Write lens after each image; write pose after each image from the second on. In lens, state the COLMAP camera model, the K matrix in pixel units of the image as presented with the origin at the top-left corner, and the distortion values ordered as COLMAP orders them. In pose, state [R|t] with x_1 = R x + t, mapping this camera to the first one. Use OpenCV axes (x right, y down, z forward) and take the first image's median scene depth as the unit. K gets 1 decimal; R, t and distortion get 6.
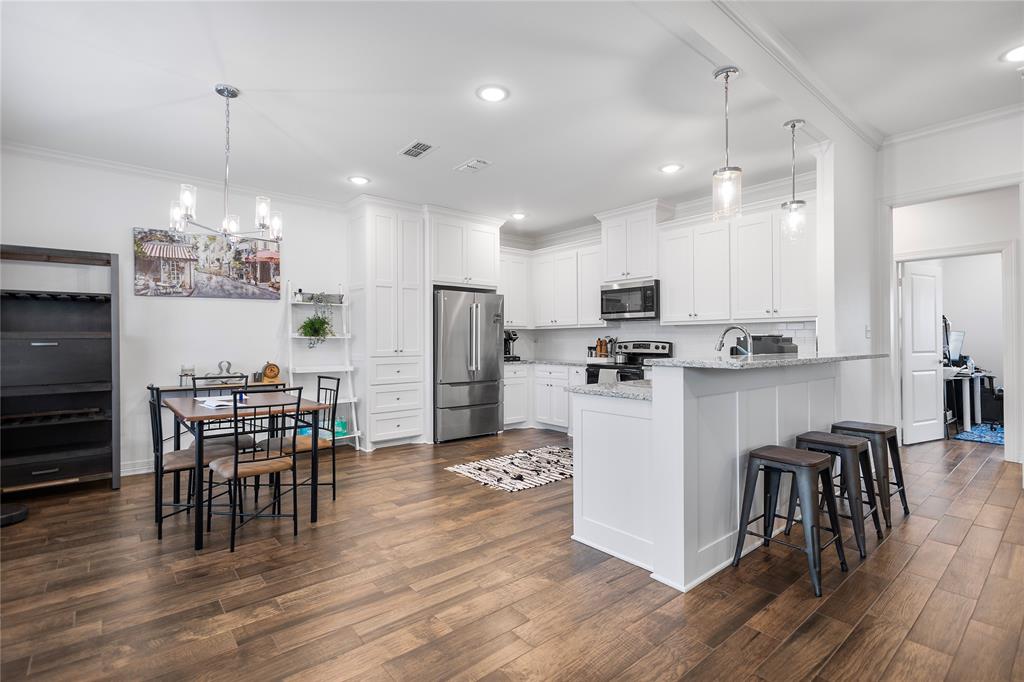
lens RADIAL K [[476.8, 0, 506.9], [0, 476.8, 335.3], [0, 0, 1]] dist [0.011172, -0.002476]
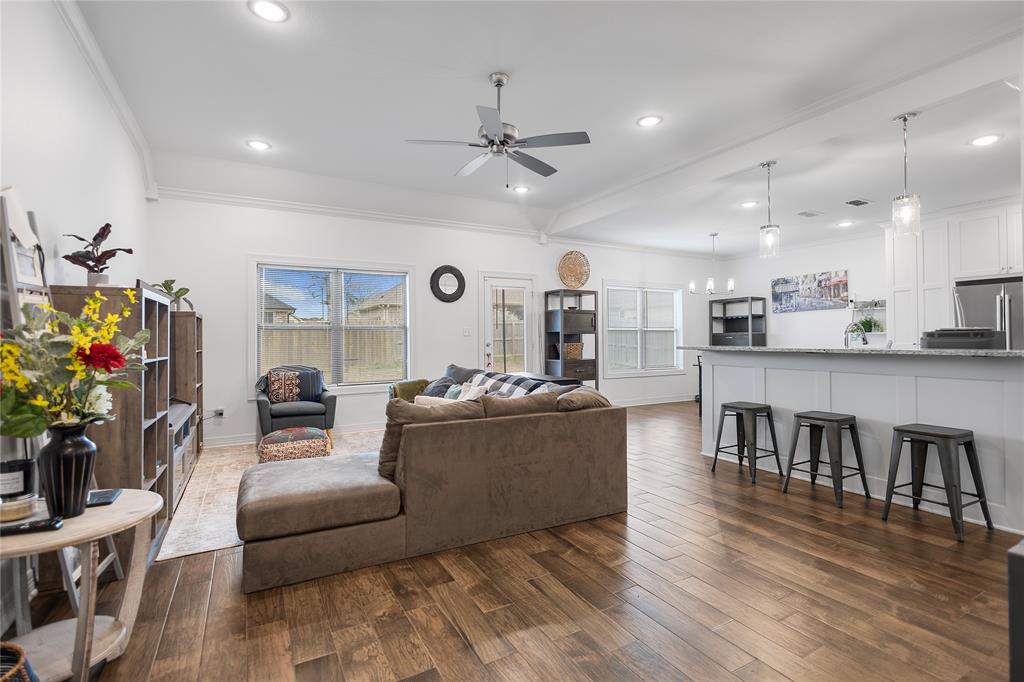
lens RADIAL K [[476.8, 0, 510.3], [0, 476.8, 330.5], [0, 0, 1]] dist [0.011172, -0.002476]
pose [[-0.183059, -0.015389, -0.982981, 1.228462], [0.015749, 0.999703, -0.018584, 0.006555], [0.982976, -0.018883, -0.182762, 0.259692]]
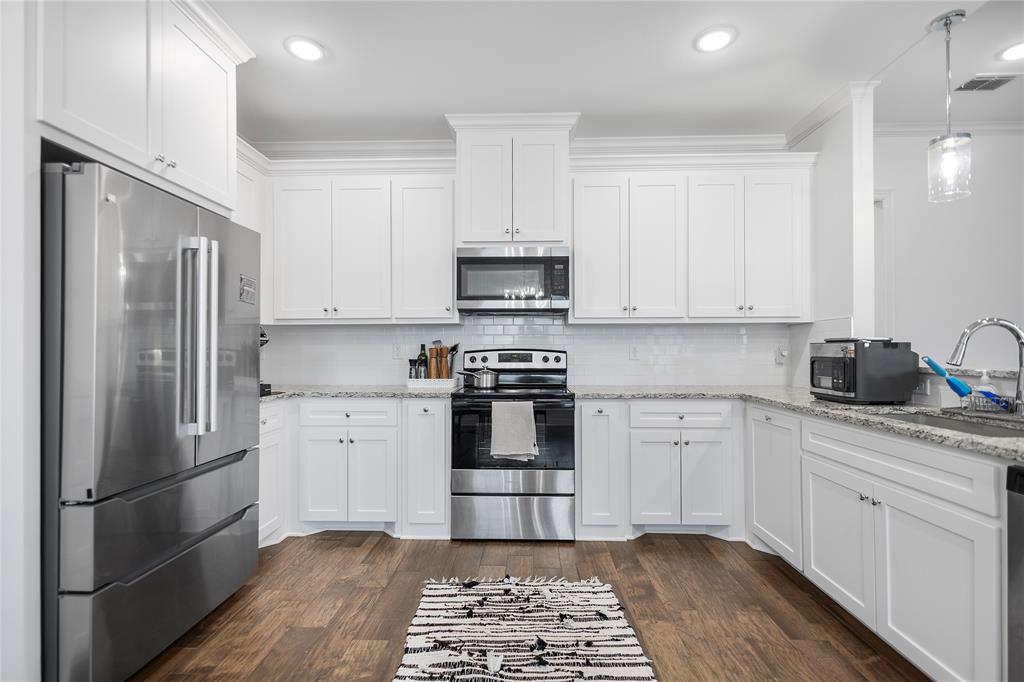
lens RADIAL K [[476.8, 0, 511.6], [0, 476.8, 346.5], [0, 0, 1]] dist [0.011172, -0.002476]
pose [[0.662130, 0.003120, 0.749383, -0.208486], [-0.011178, 0.999921, 0.005713, 0.006410], [-0.749306, -0.012159, 0.662112, 0.715886]]
